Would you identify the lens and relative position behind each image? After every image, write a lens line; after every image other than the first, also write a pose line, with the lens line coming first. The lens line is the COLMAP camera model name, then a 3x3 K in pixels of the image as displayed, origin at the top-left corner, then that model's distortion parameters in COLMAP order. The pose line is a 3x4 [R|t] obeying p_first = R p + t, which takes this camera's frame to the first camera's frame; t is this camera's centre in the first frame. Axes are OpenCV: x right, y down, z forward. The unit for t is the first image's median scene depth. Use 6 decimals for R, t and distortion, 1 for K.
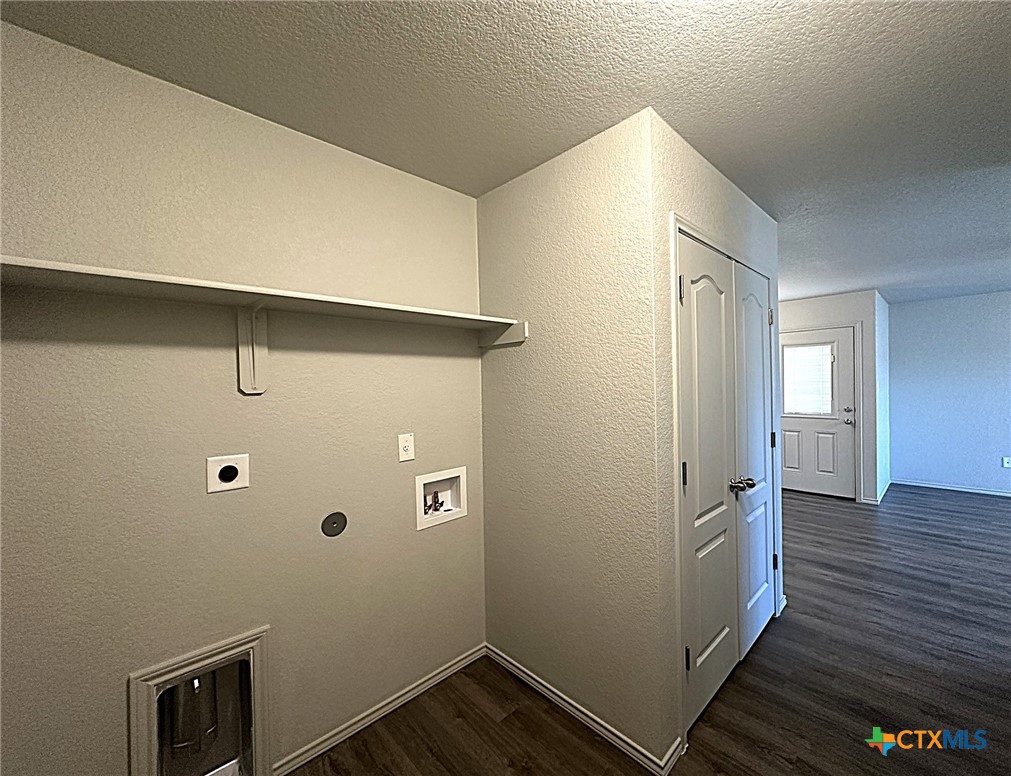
lens RADIAL K [[424.1, 0, 507.9], [0, 424.1, 390.7], [0, 0, 1]] dist [0.002210, 0.000973]
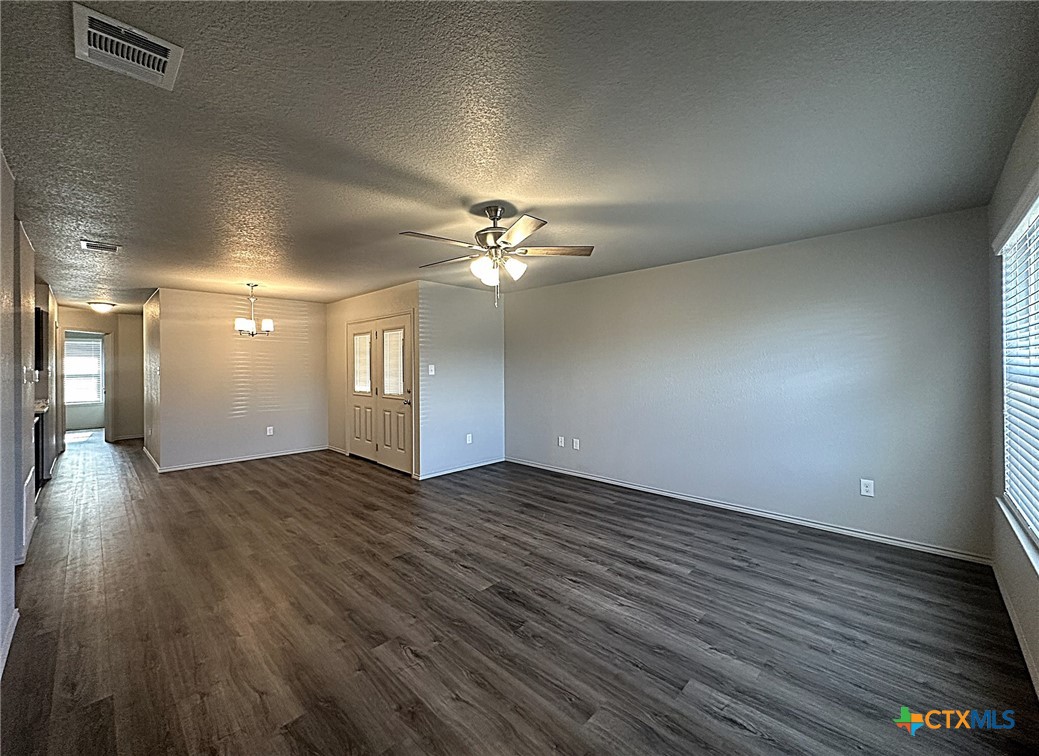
lens RADIAL K [[417.9, 0, 511.4], [0, 417.9, 361.8], [0, 0, 1]] dist [-0.011712, -0.000658]
pose [[0.999716, 0.011043, 0.021097, 1.298912], [-0.010330, 0.999382, -0.033611, 0.005918], [-0.021455, 0.033384, 0.999212, -0.070242]]
